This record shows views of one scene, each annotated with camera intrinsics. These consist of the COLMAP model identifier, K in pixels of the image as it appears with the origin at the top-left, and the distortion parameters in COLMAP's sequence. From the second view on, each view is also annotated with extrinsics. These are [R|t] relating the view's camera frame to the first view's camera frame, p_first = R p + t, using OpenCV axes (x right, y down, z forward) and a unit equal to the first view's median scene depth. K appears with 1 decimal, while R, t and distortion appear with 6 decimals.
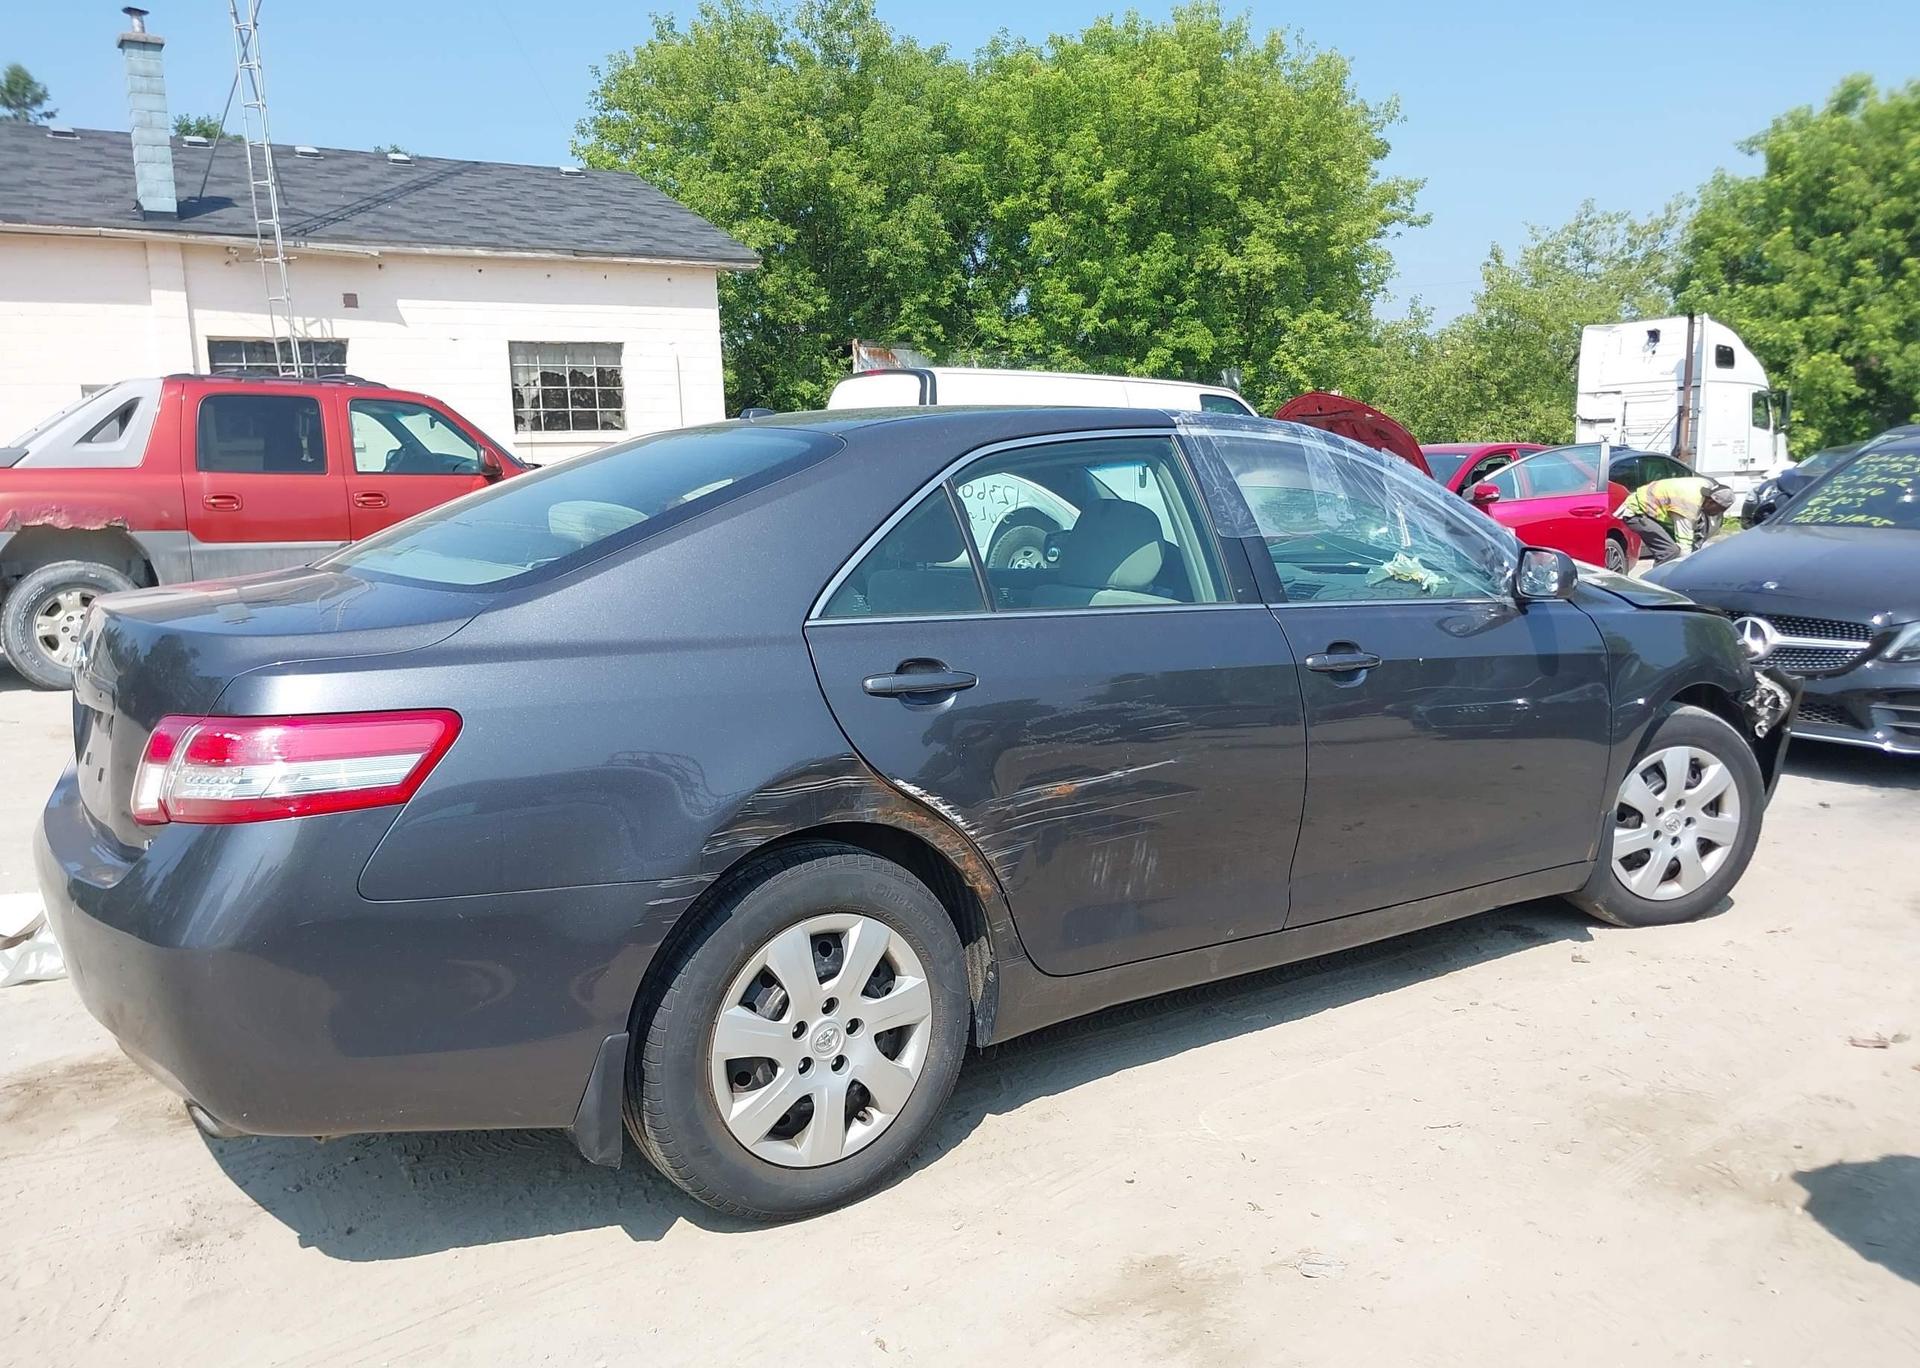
lens RADIAL K [[1525.2, 0, 978.9], [0, 1525.2, 689.2], [0, 0, 1]] dist [0.021832, -0.040799]
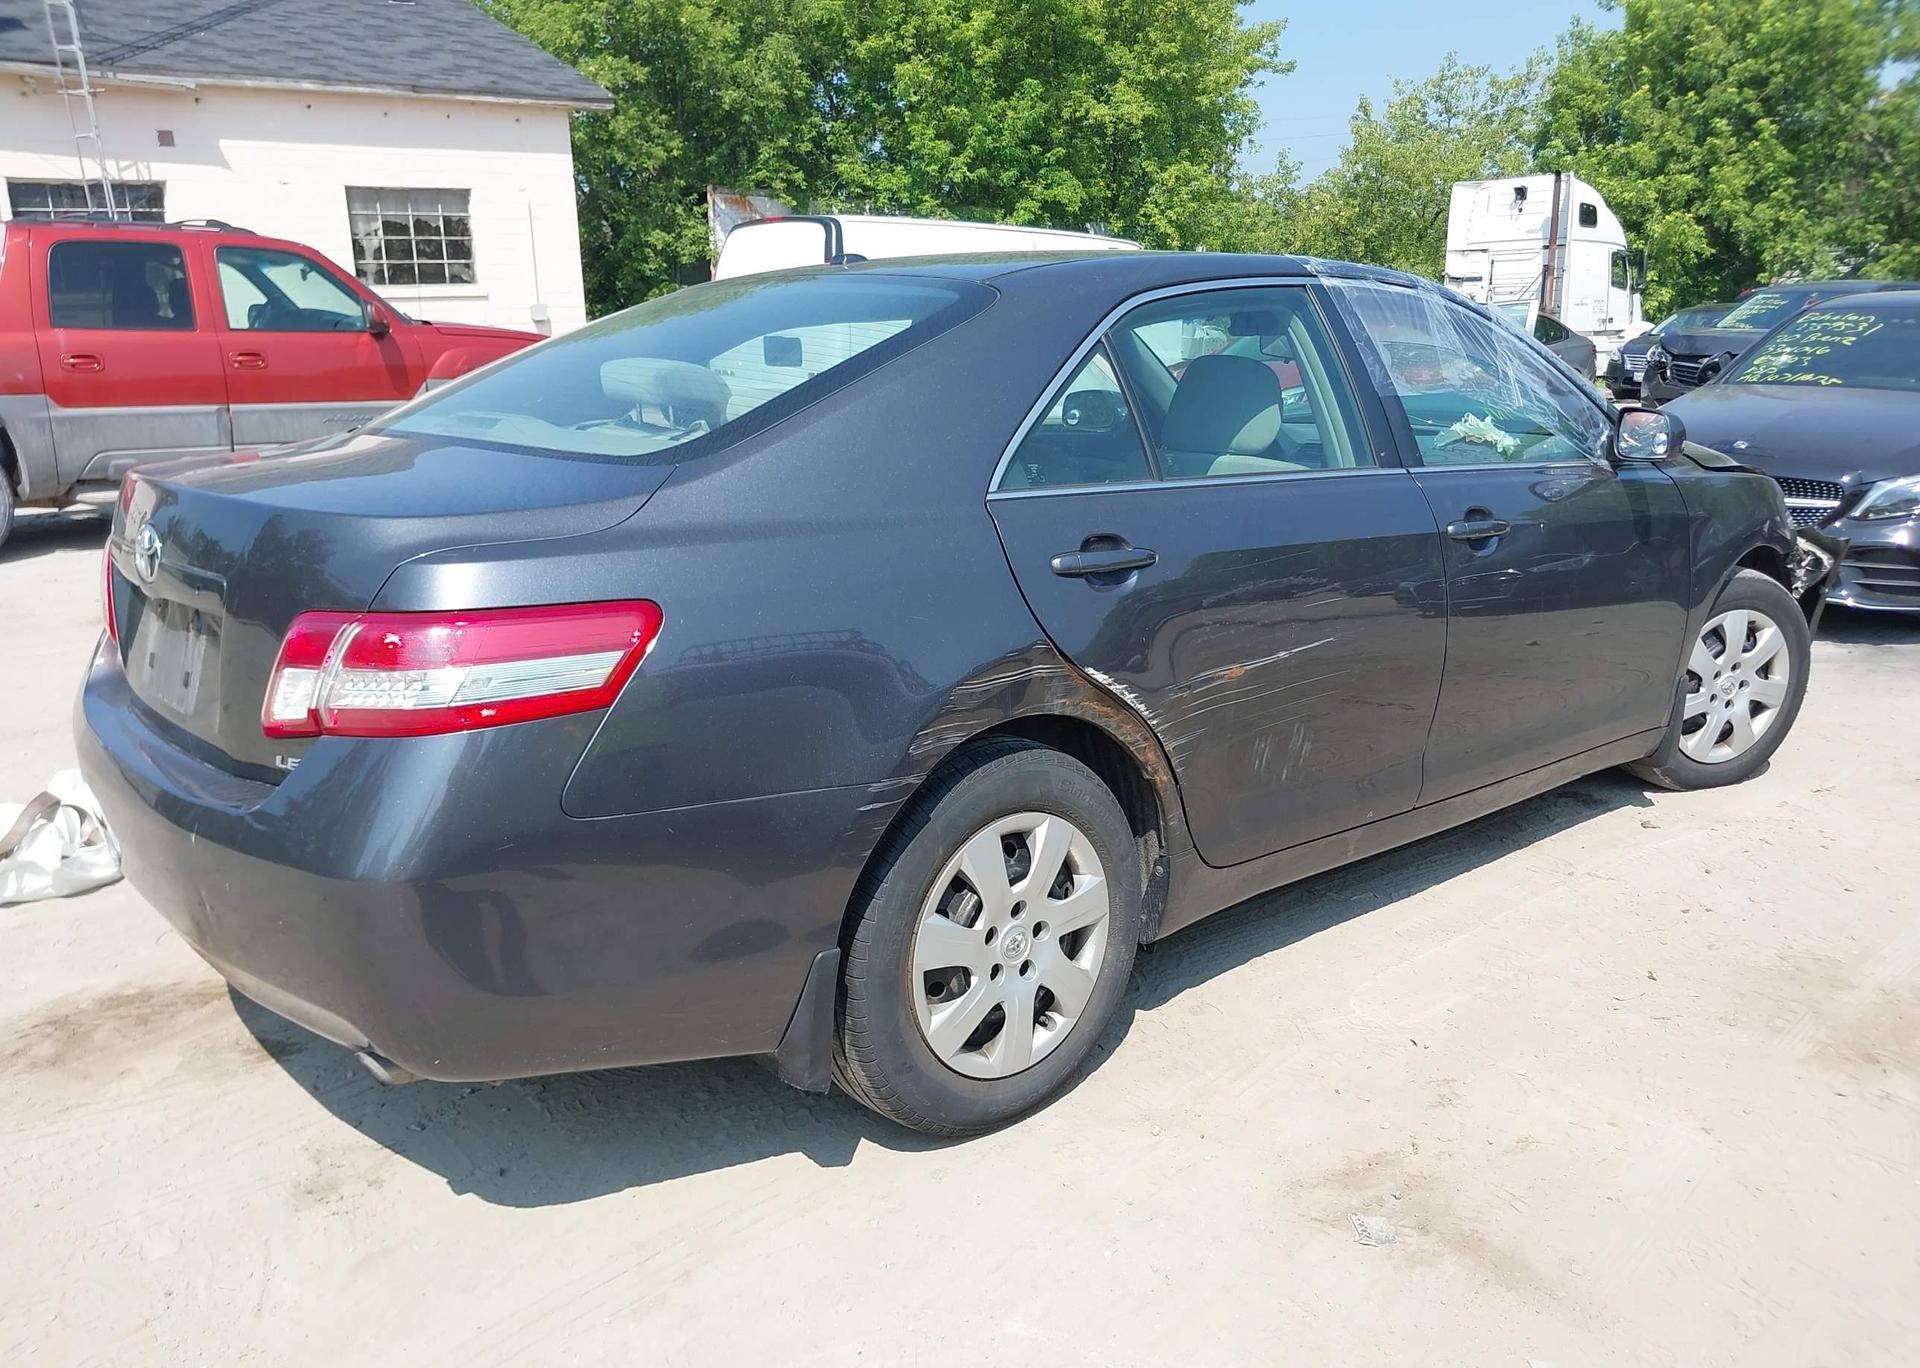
lens RADIAL K [[1525.2, 0, 982.2], [0, 1525.2, 700.0], [0, 0, 1]] dist [0.021832, -0.040799]
pose [[0.994439, -0.023156, 0.102735, -0.052516], [0.013231, 0.995269, 0.096249, -0.002503], [-0.104478, -0.094355, 0.990041, 0.022817]]
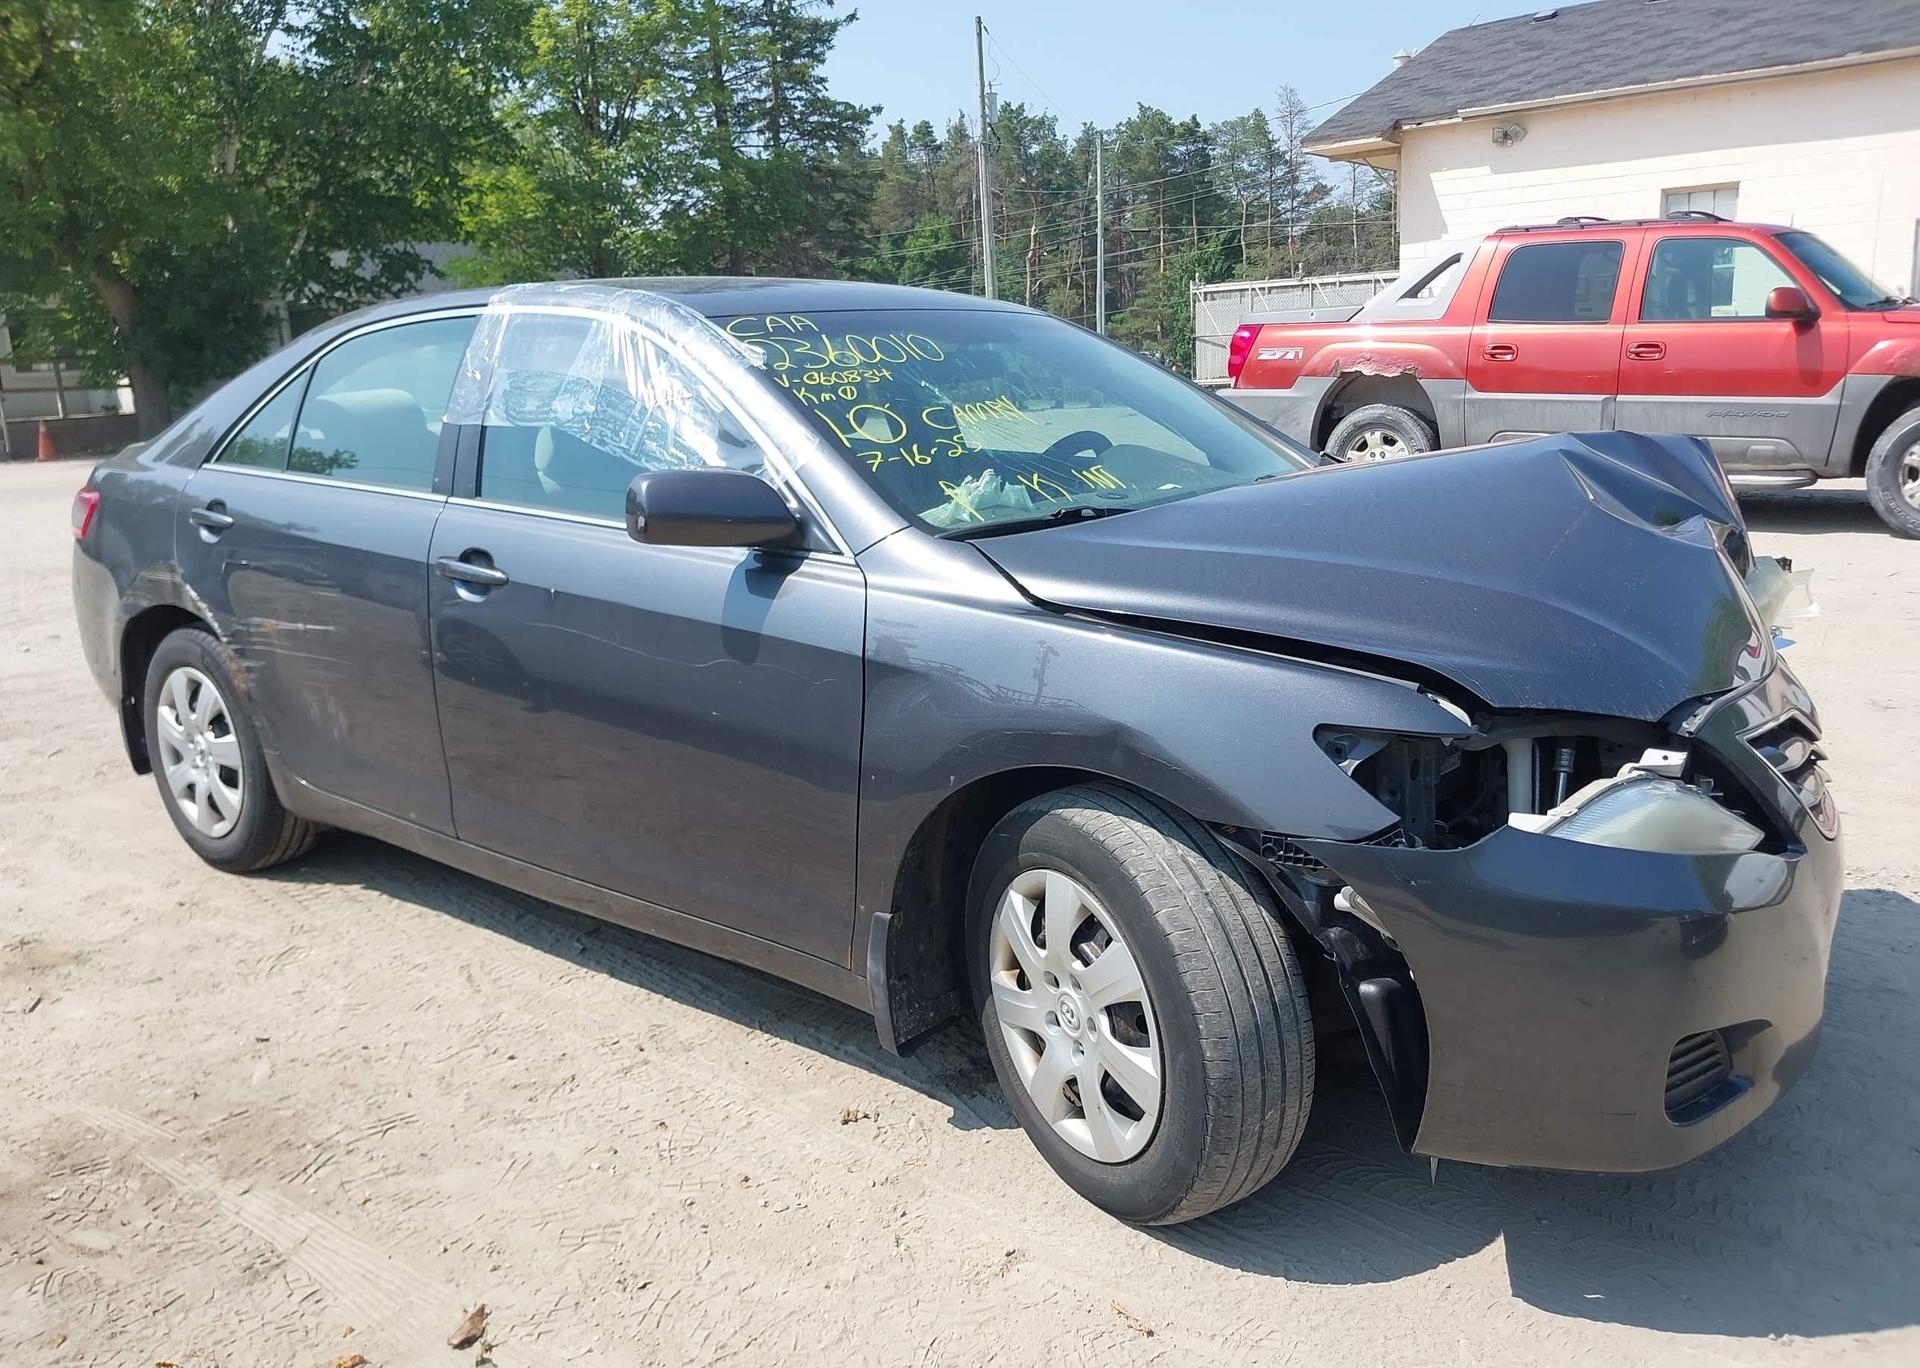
lens RADIAL K [[1525.2, 0, 961.5], [0, 1525.2, 677.6], [0, 0, 1]] dist [0.021832, -0.040799]
pose [[0.274563, 0.206486, -0.939137, 0.357875], [-0.113302, 0.976815, 0.181645, -0.046455], [0.954870, 0.056533, 0.291593, 0.312533]]
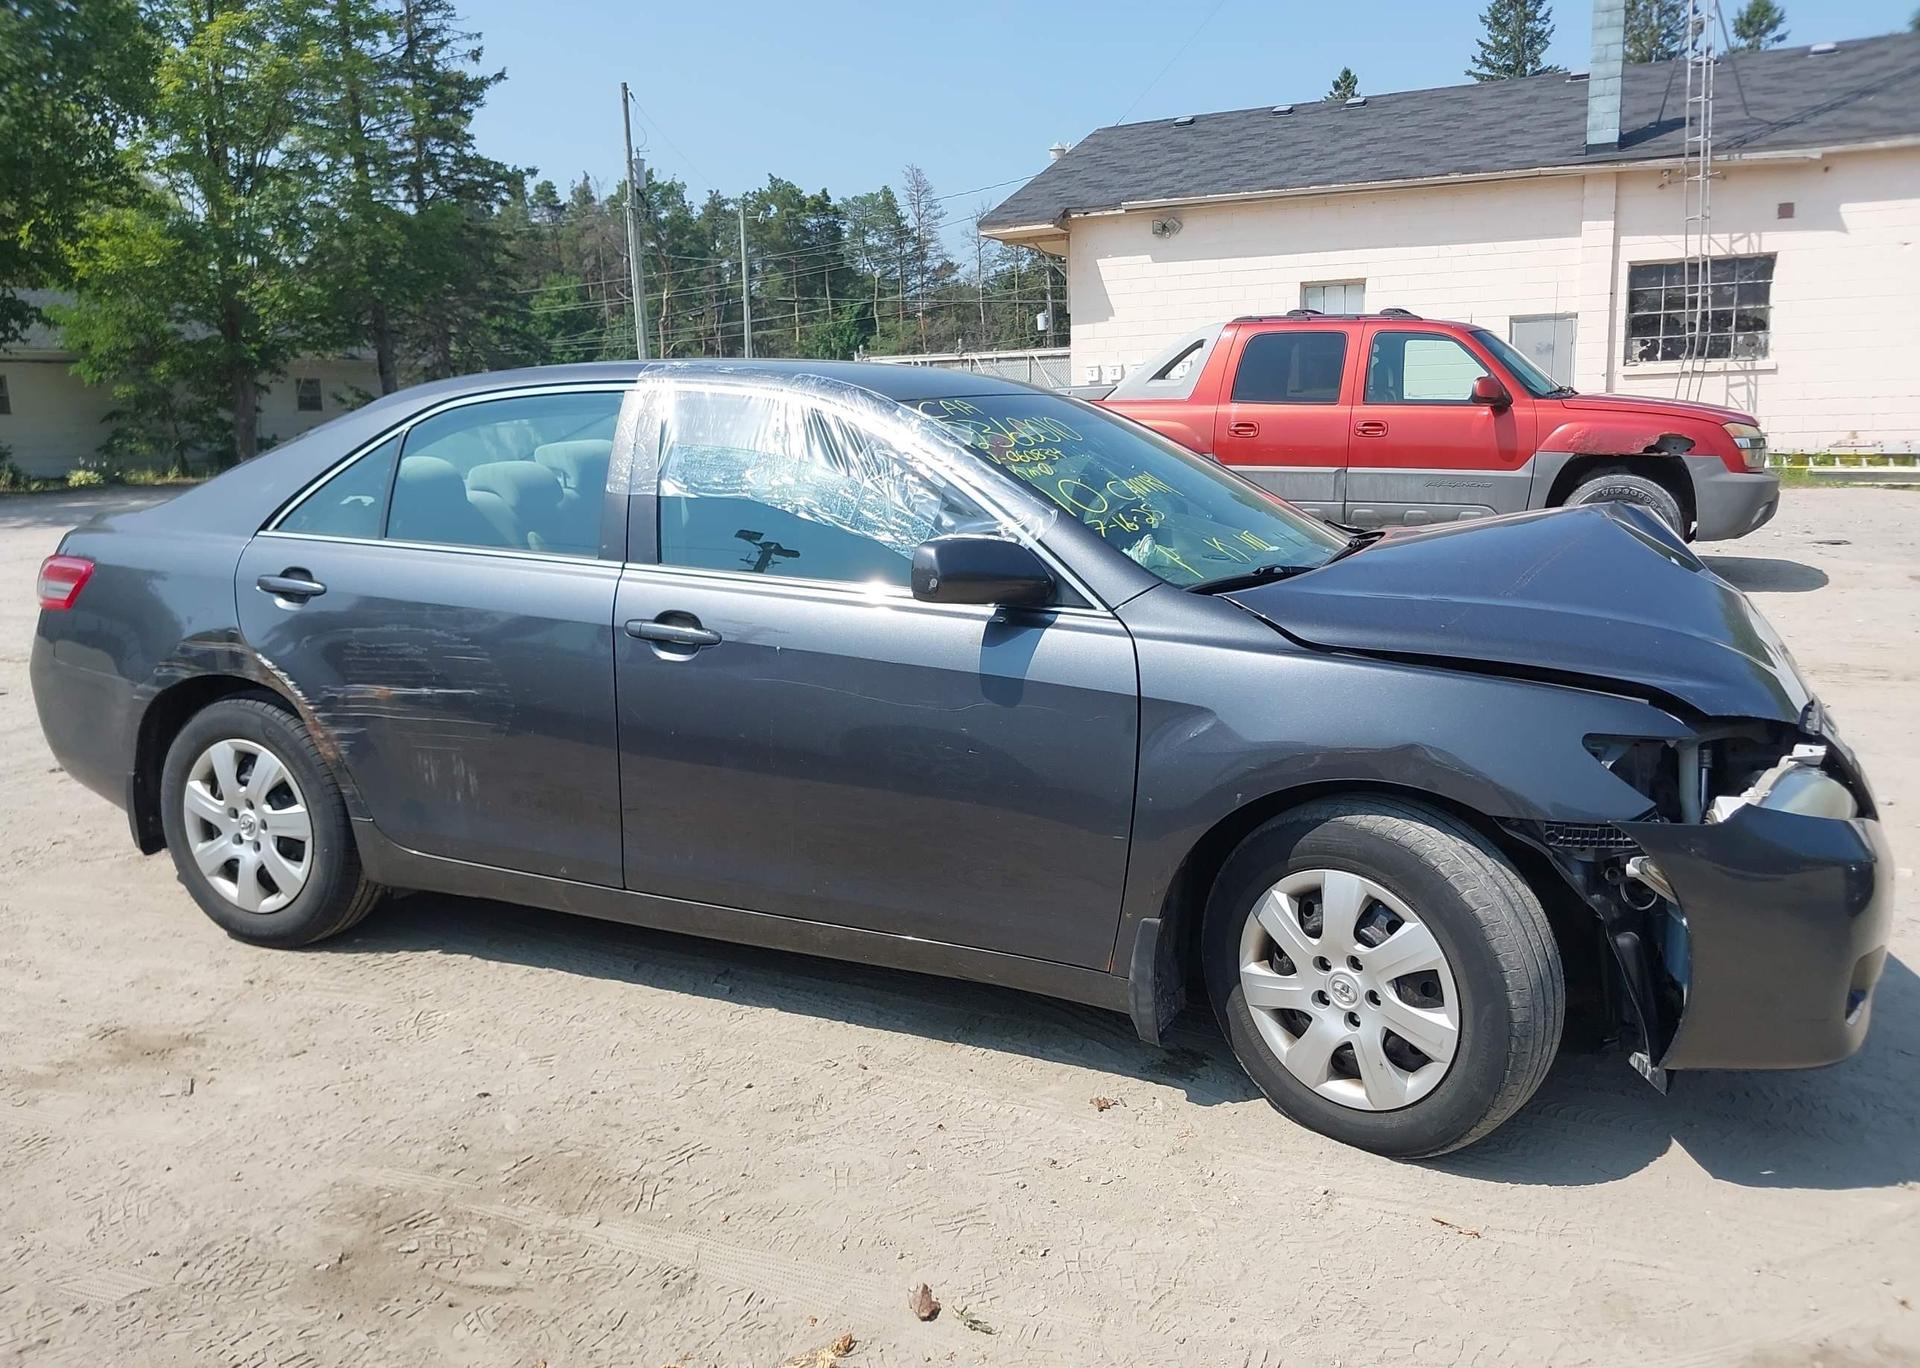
lens RADIAL K [[1525.2, 0, 965.2], [0, 1525.2, 674.3], [0, 0, 1]] dist [0.021832, -0.040799]
pose [[0.497187, 0.155969, -0.853509, 0.349581], [-0.119140, 0.986665, 0.110900, -0.036353], [0.859424, 0.046549, 0.509139, 0.208765]]
